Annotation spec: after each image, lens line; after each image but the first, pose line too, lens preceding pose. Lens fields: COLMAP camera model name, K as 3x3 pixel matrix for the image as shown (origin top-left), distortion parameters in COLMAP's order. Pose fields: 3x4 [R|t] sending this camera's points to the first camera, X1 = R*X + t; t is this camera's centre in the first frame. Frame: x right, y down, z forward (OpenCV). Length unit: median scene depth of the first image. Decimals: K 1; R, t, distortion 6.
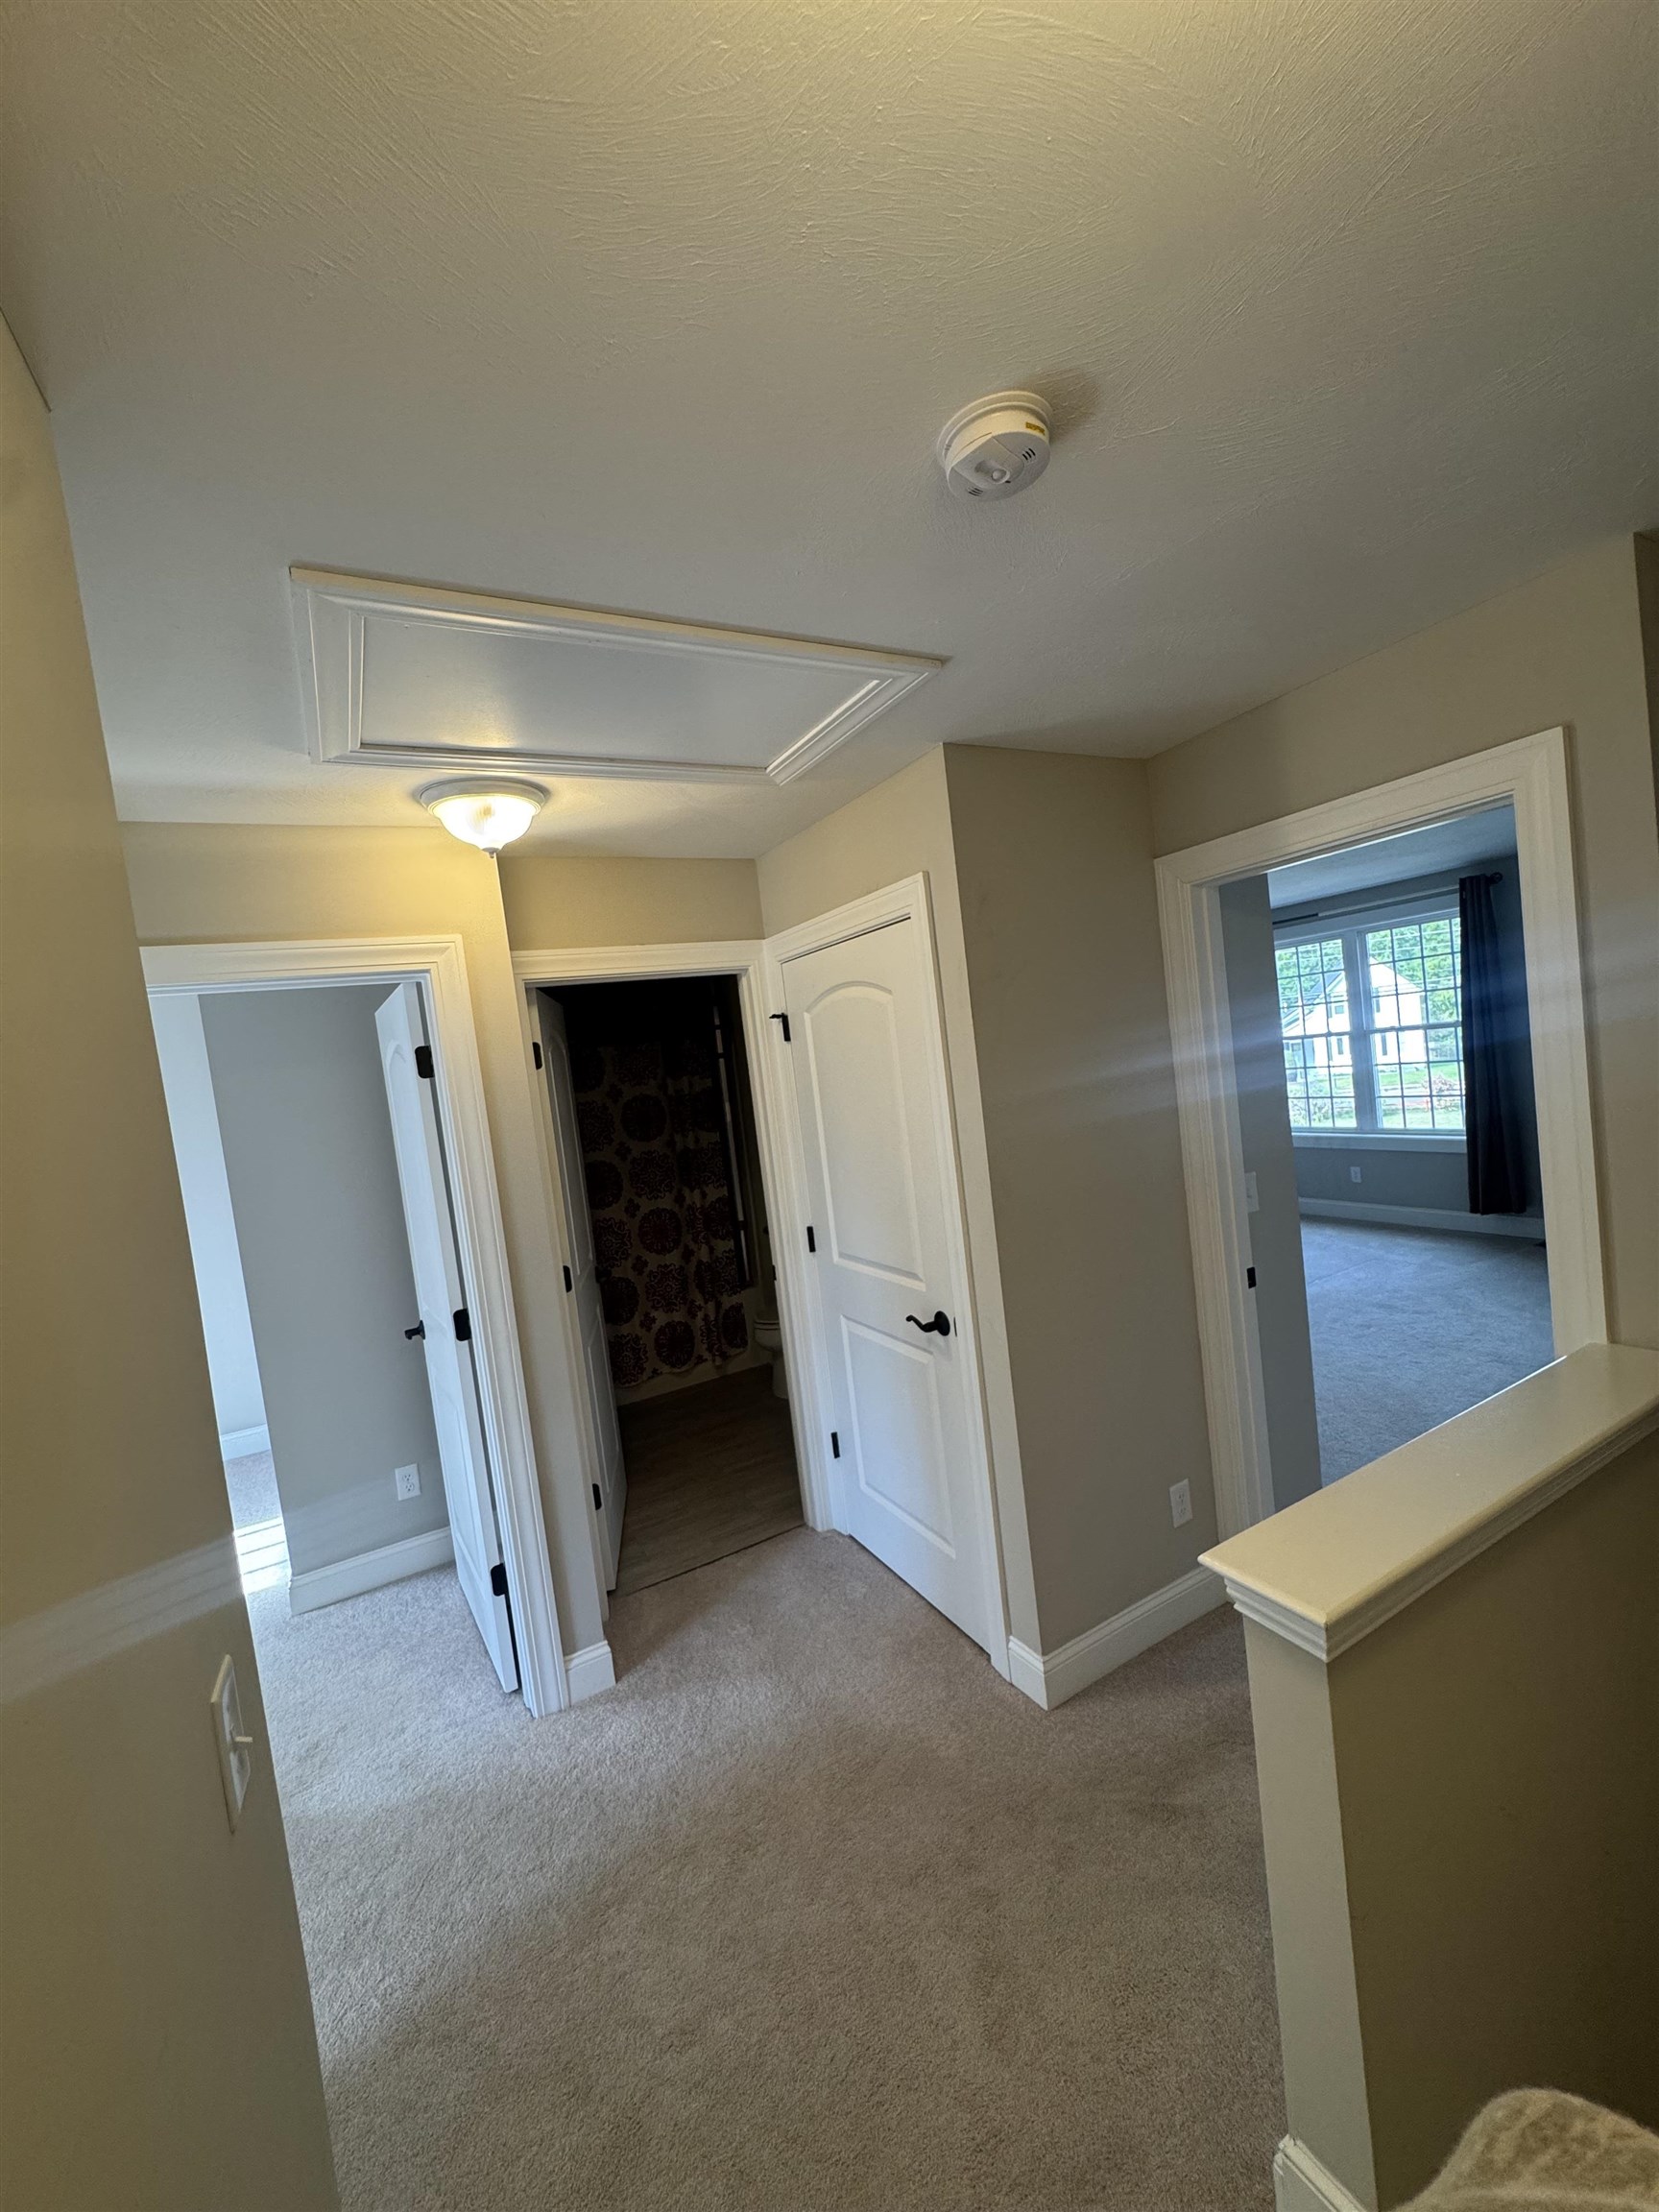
lens RADIAL K [[883.9, 0, 834.9], [0, 883.9, 1098.3], [0, 0, 1]] dist [-0.005069, 0.000982]
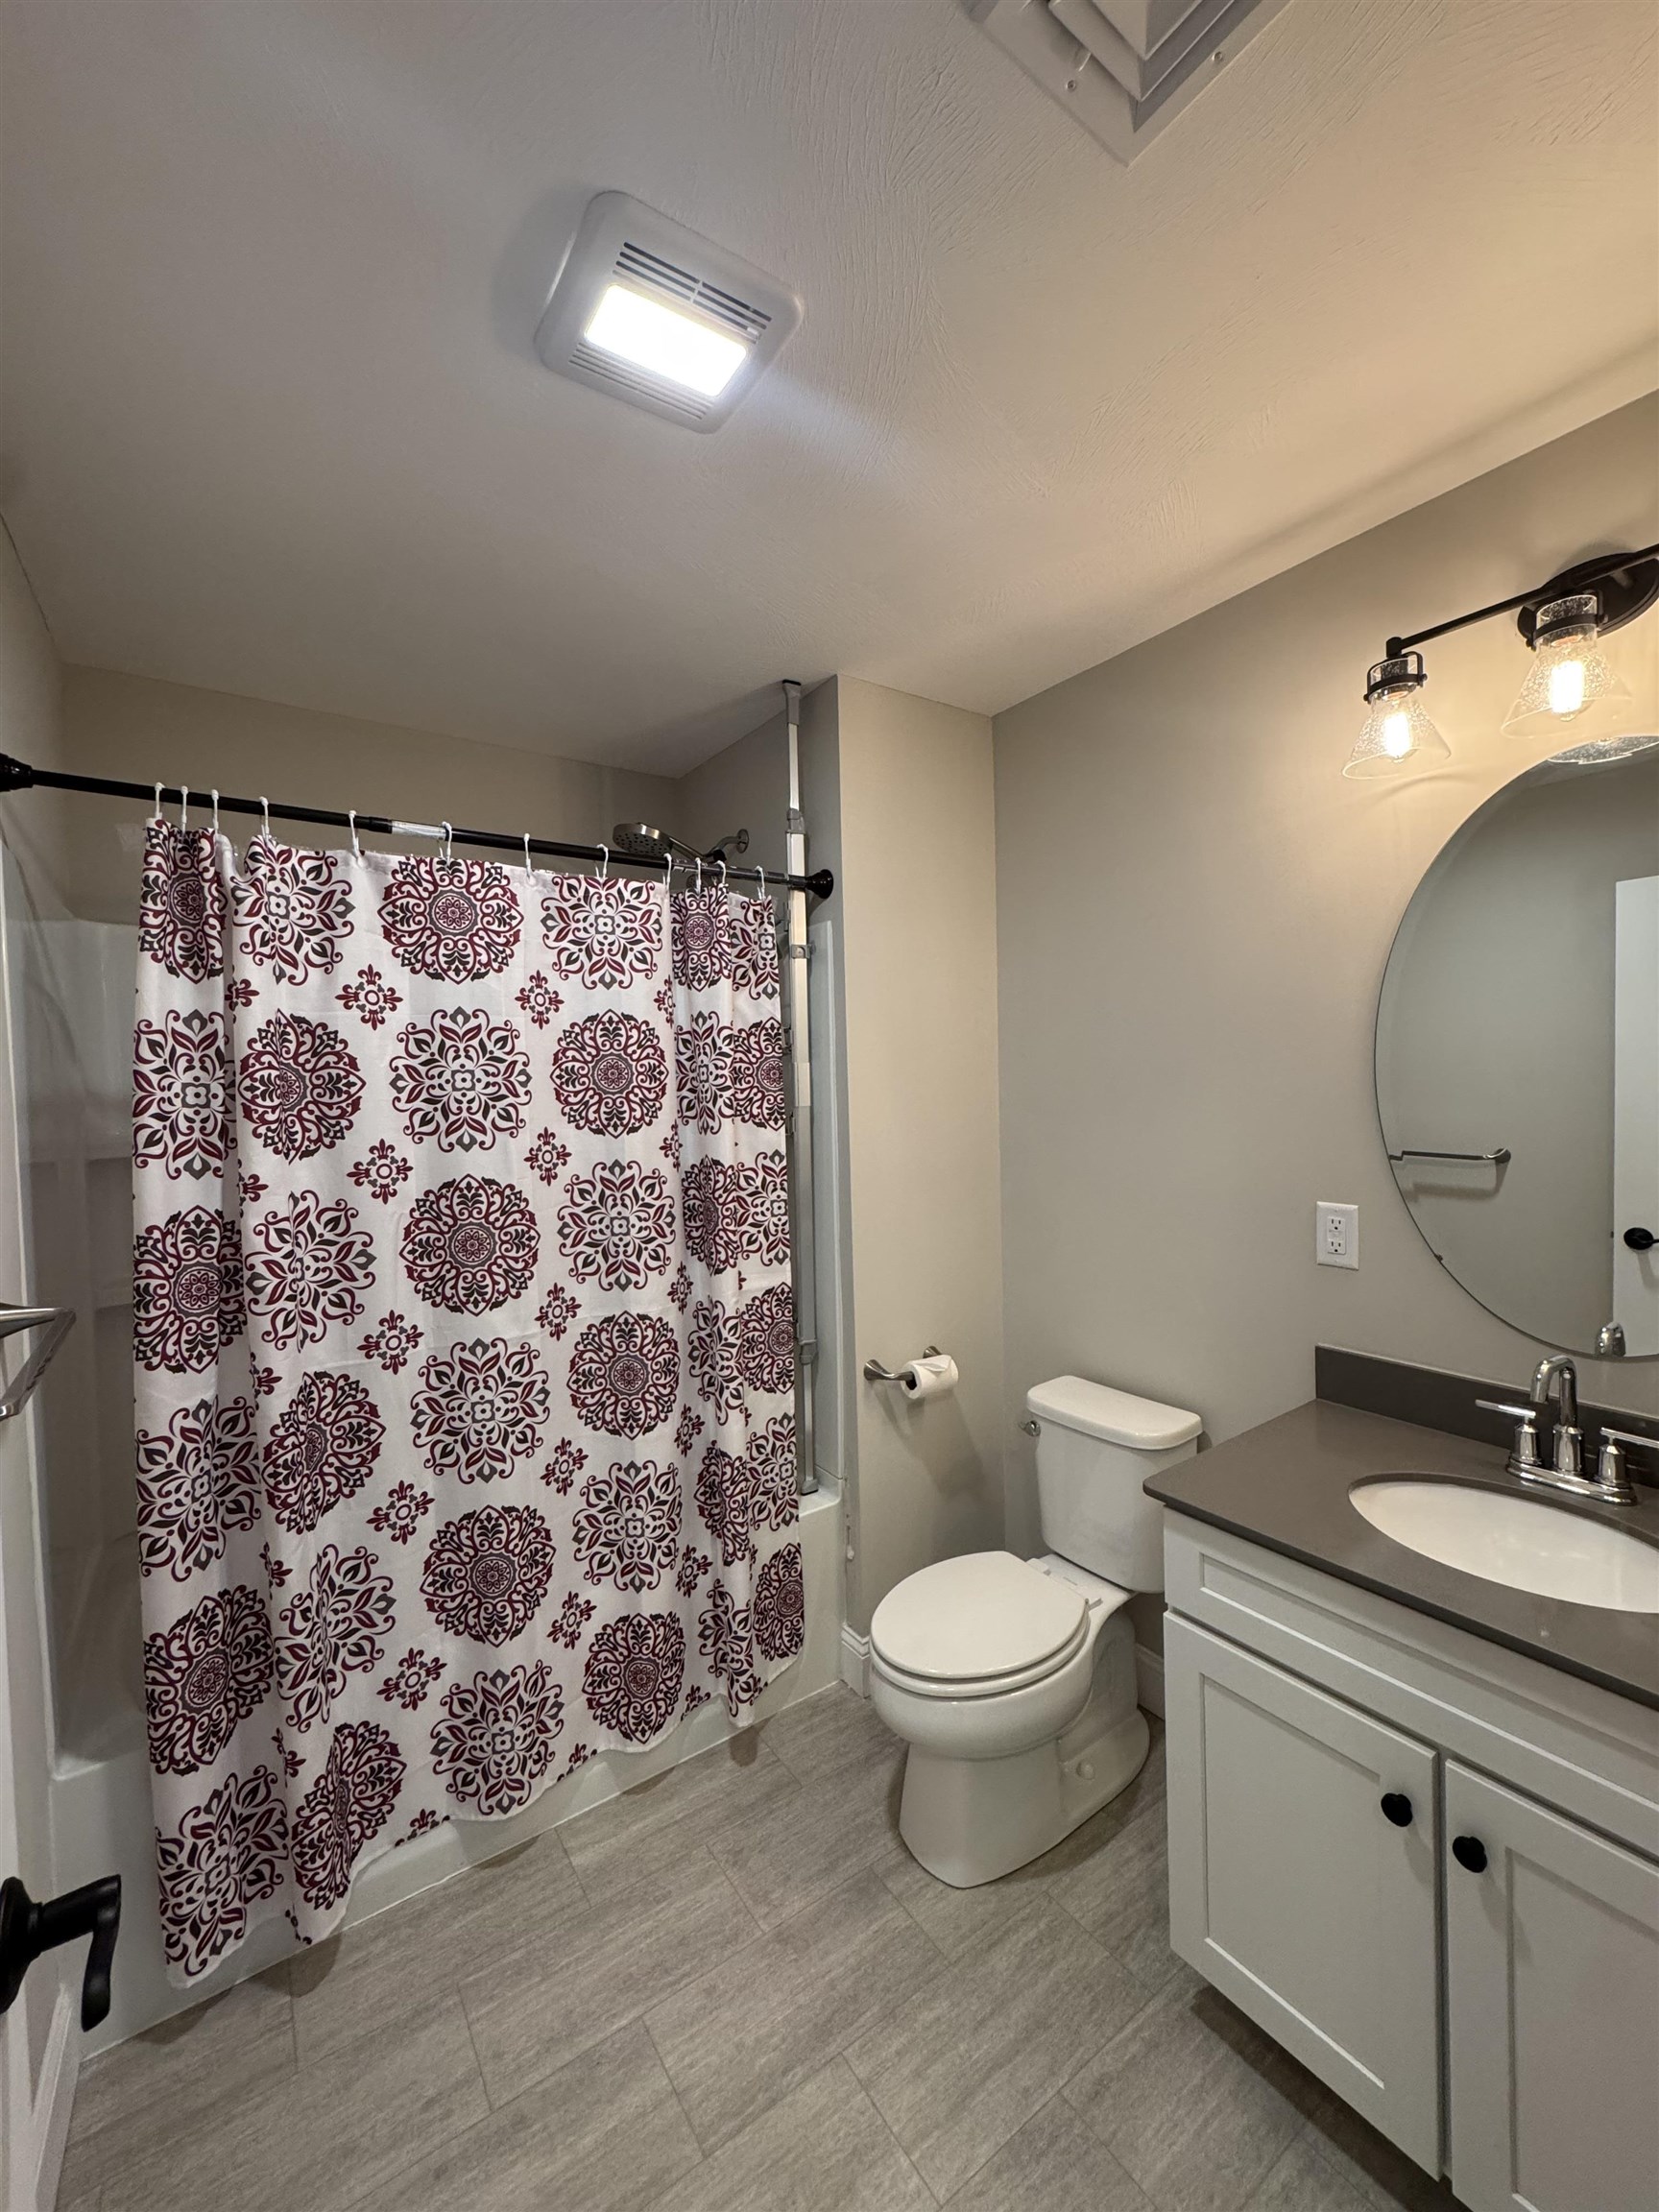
lens RADIAL K [[883.9, 0, 836.5], [0, 883.9, 1105.0], [0, 0, 1]] dist [-0.005069, 0.000982]
pose [[0.989592, 0.090120, 0.112185, -0.163162], [-0.087413, 0.995755, -0.028832, 0.038592], [-0.114307, 0.018725, 0.993269, 0.616113]]
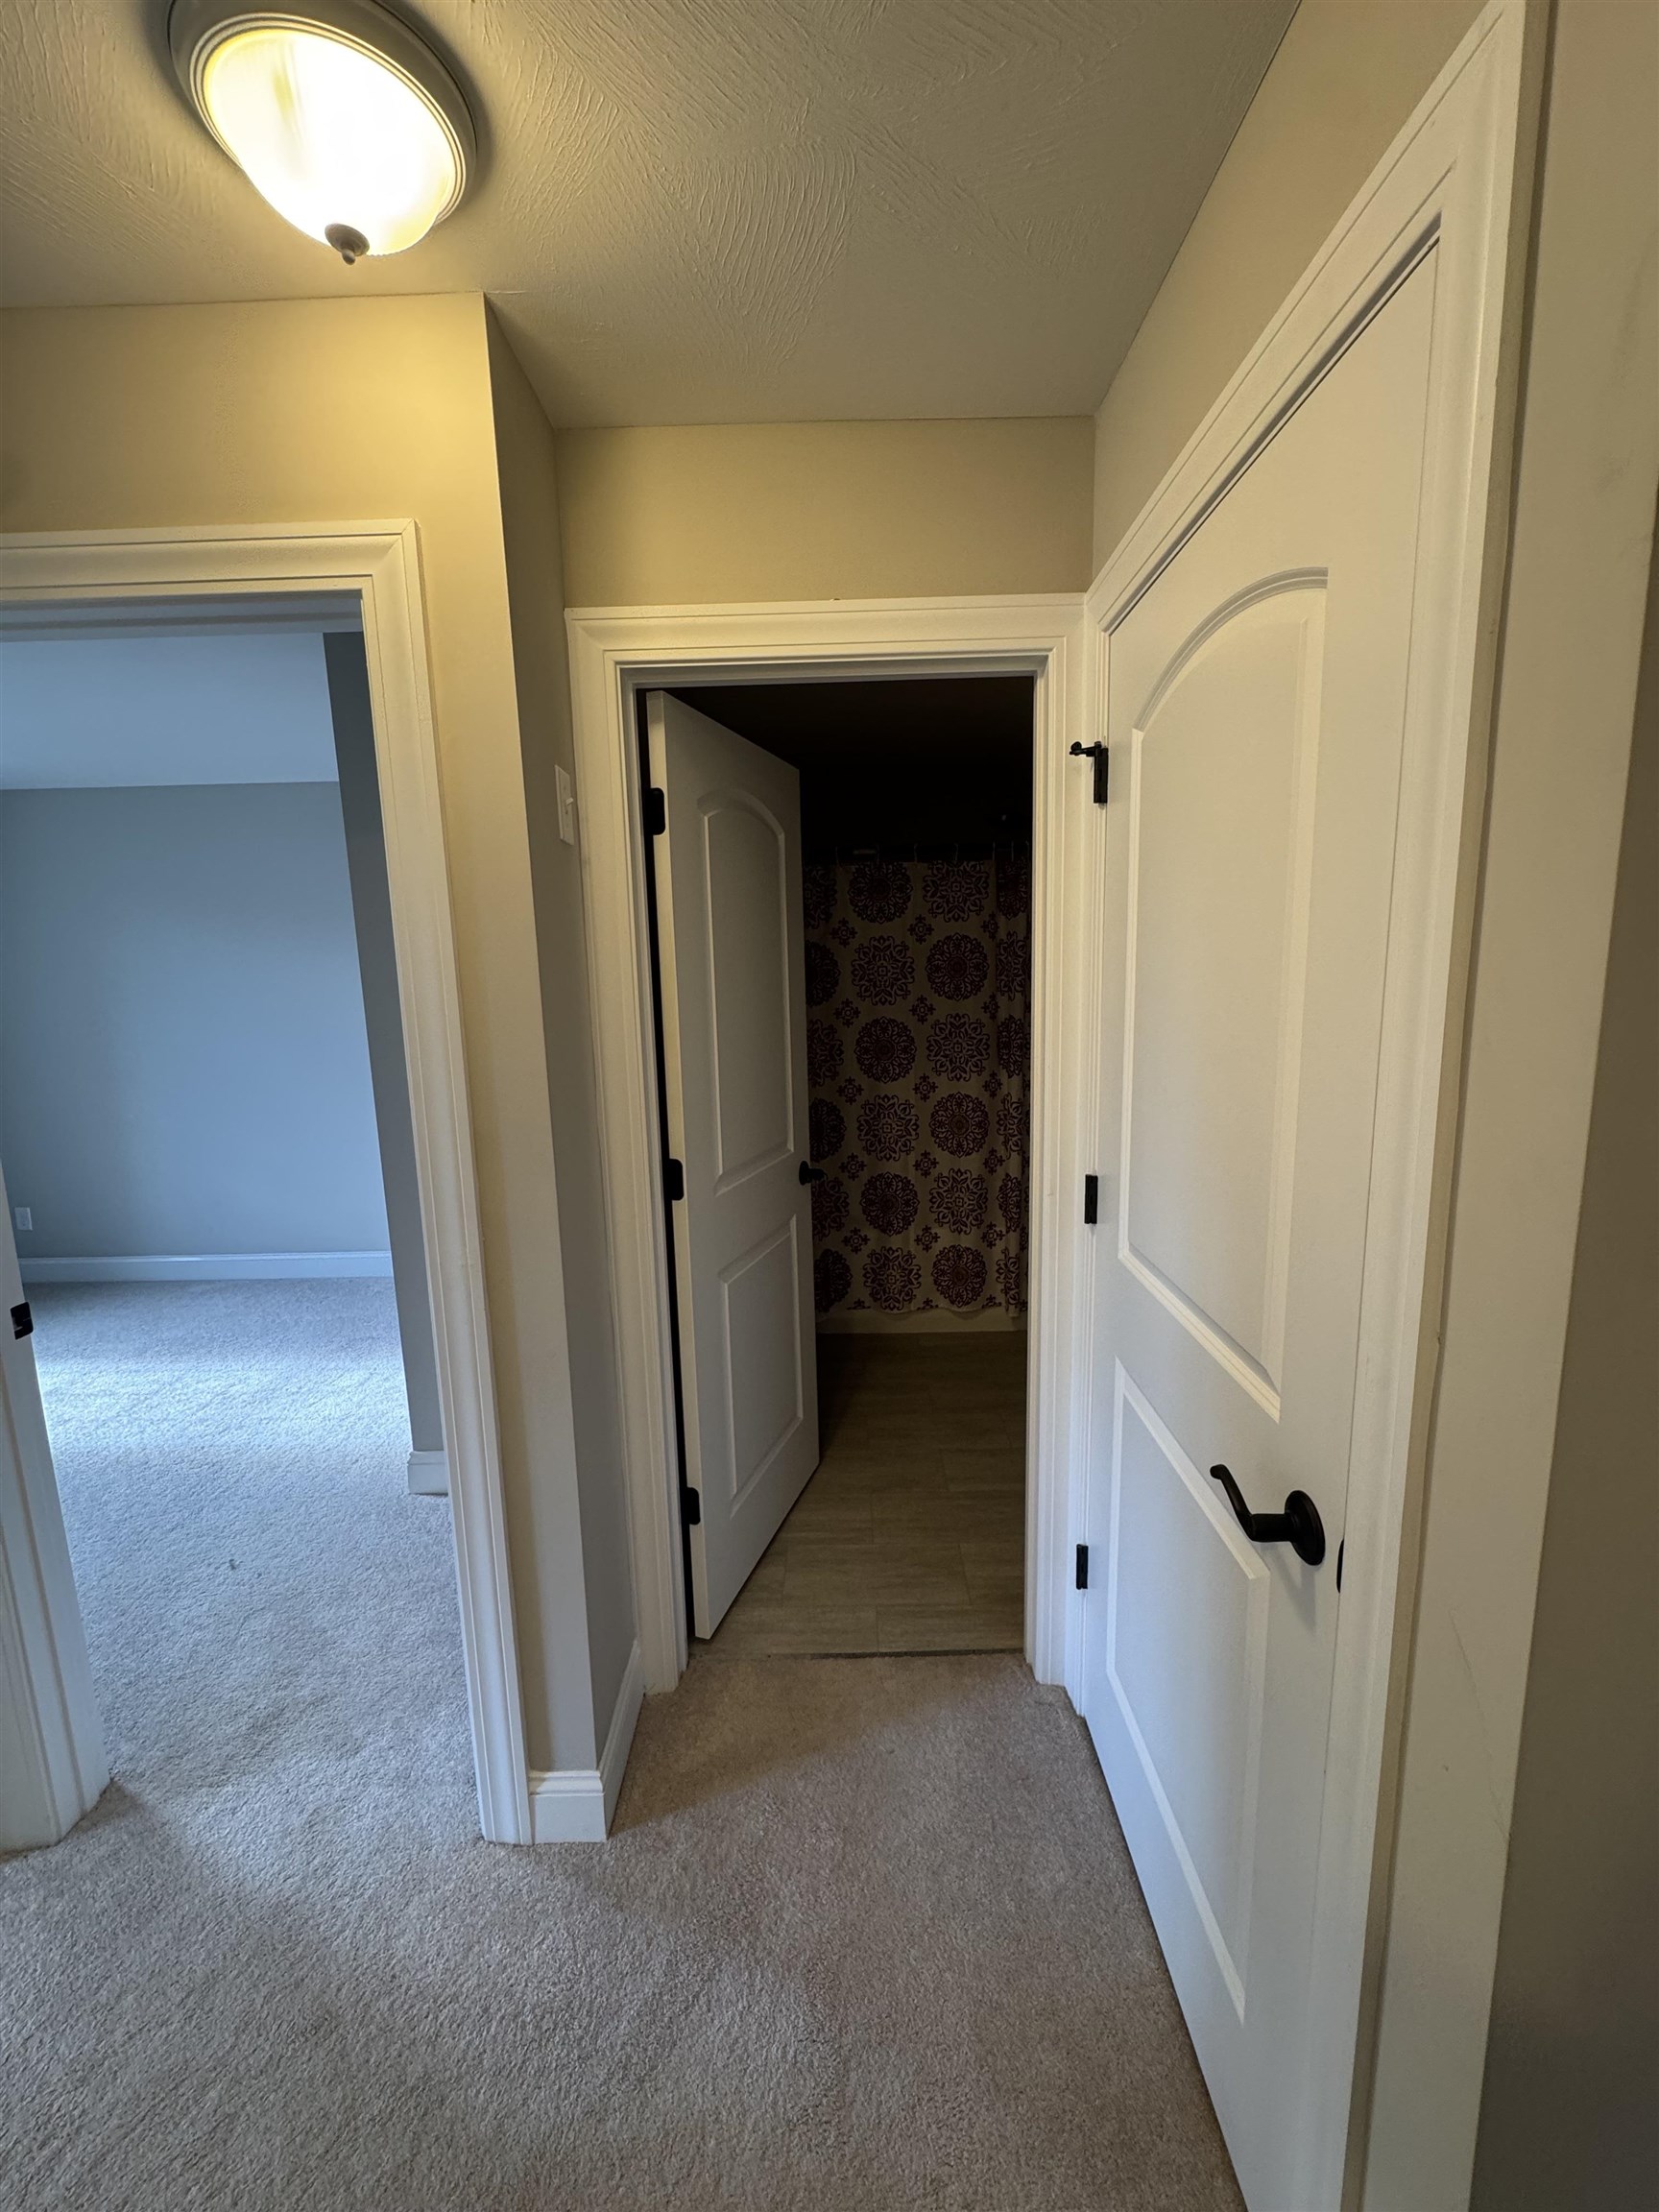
lens RADIAL K [[883.9, 0, 832.0], [0, 883.9, 1106.4], [0, 0, 1]] dist [-0.005069, 0.000982]
pose [[0.872505, 0.169012, -0.458444, 0.045348], [-0.099905, 0.980156, 0.171211, 0.020525], [0.478283, -0.103582, 0.872076, 0.312773]]
